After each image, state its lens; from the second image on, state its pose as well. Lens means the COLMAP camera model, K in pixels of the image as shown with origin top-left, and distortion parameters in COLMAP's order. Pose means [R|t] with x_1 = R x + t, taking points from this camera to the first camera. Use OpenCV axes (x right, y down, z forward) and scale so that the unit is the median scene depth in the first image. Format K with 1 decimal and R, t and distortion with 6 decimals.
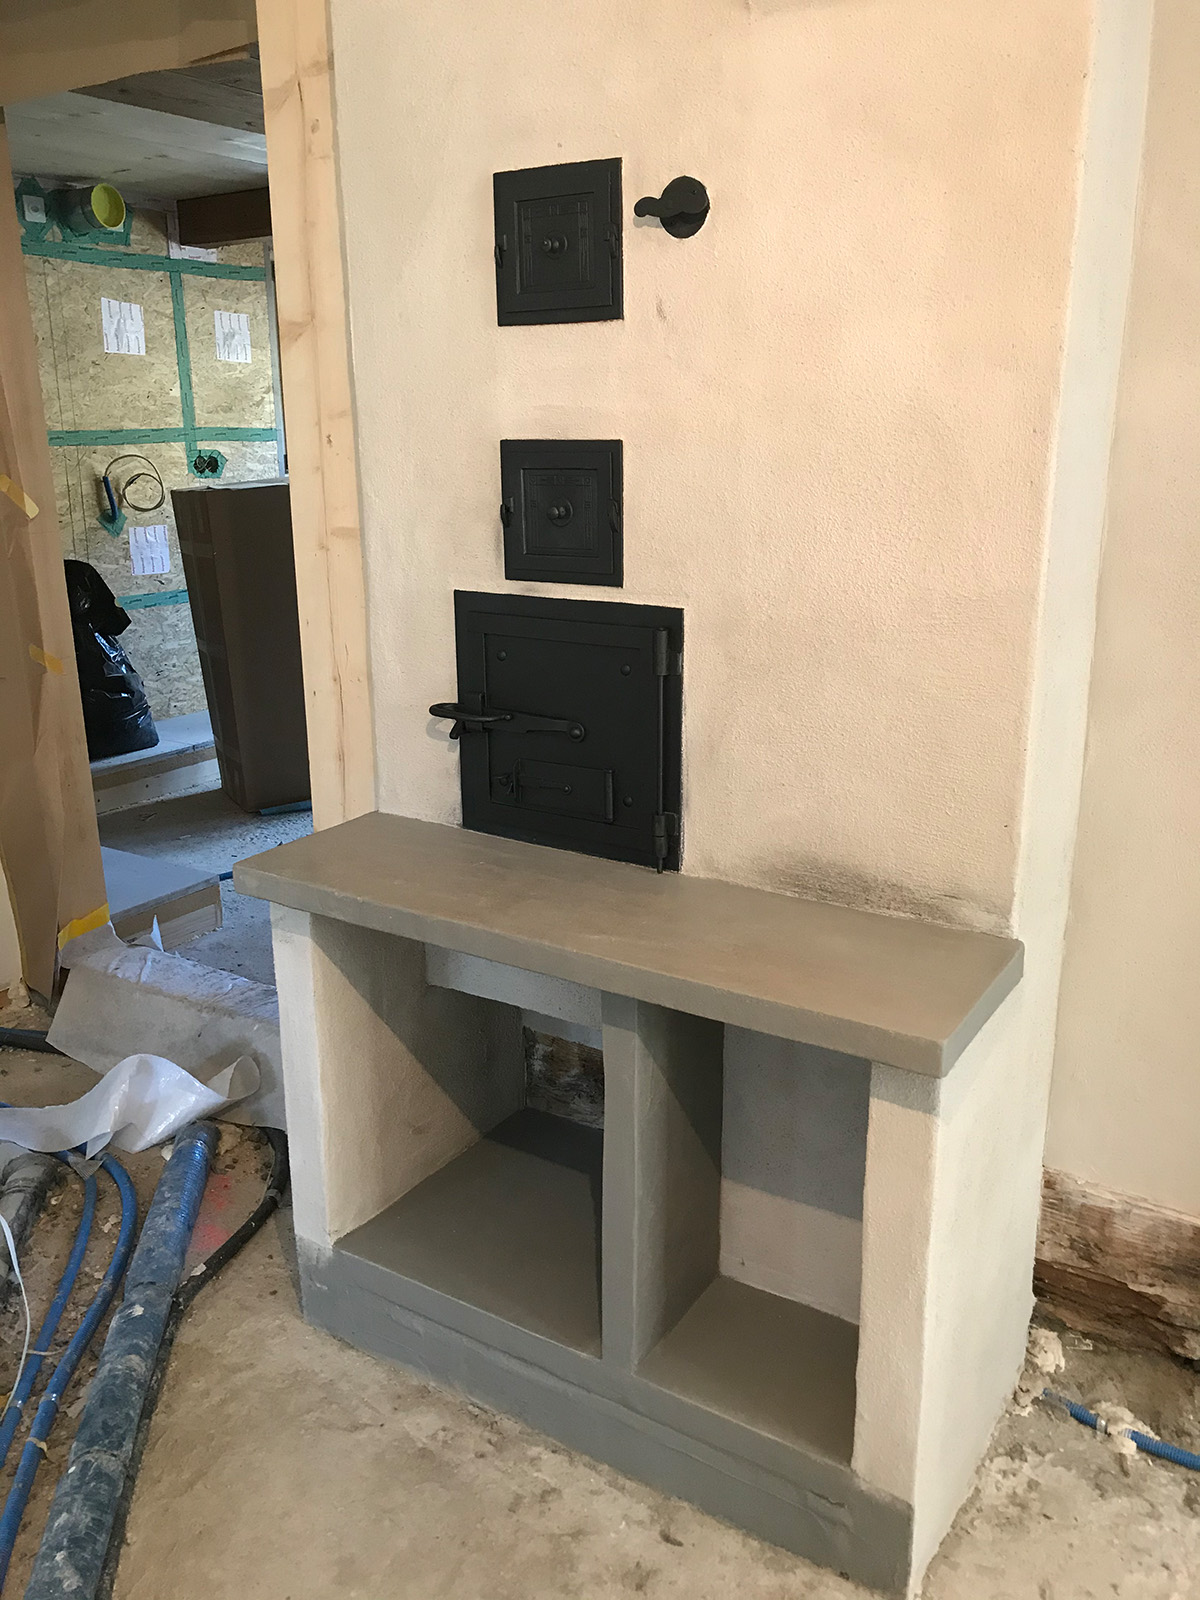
lens RADIAL K [[1316.8, 0, 612.9], [0, 1316.8, 771.3], [0, 0, 1]] dist [-0.000544, 0.005876]
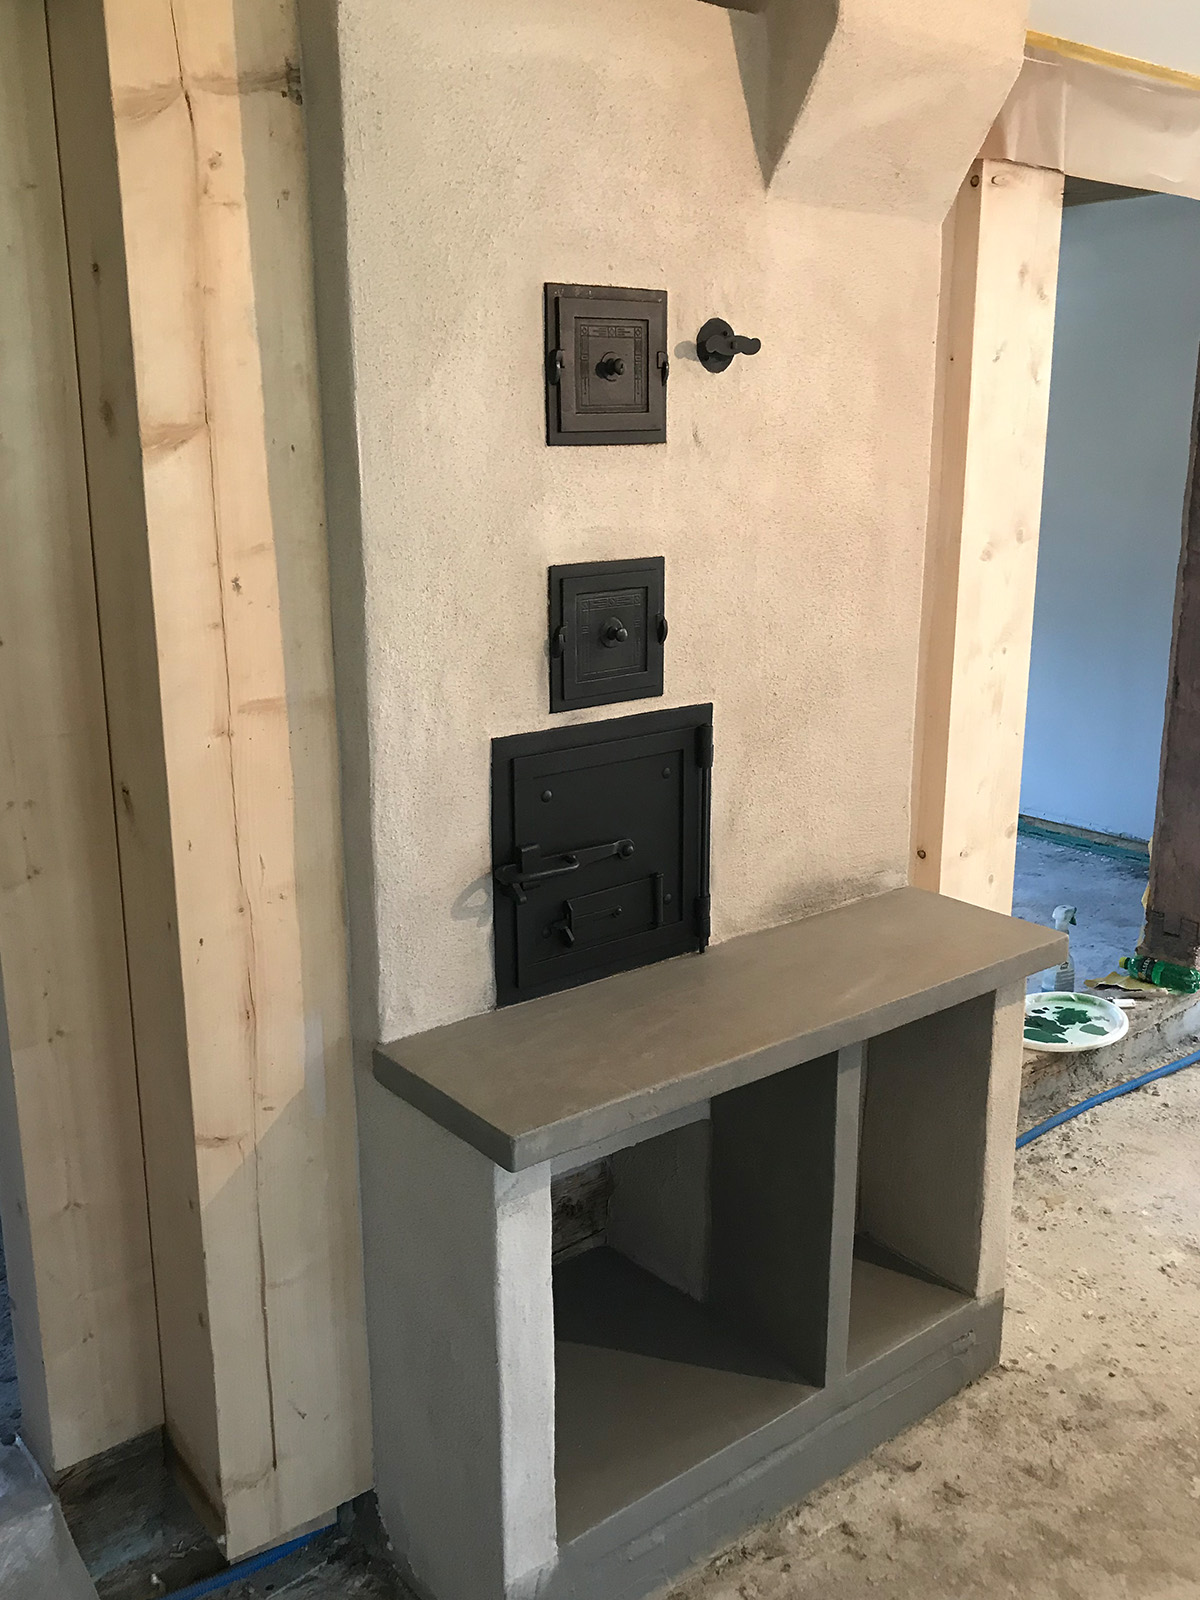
lens RADIAL K [[1316.8, 0, 612.9], [0, 1316.8, 771.3], [0, 0, 1]] dist [-0.000544, 0.005876]
pose [[0.356960, -0.213733, 0.909339, -0.955761], [0.257195, 0.958334, 0.124287, -0.220638], [-0.898015, 0.189512, 0.397058, 0.632566]]
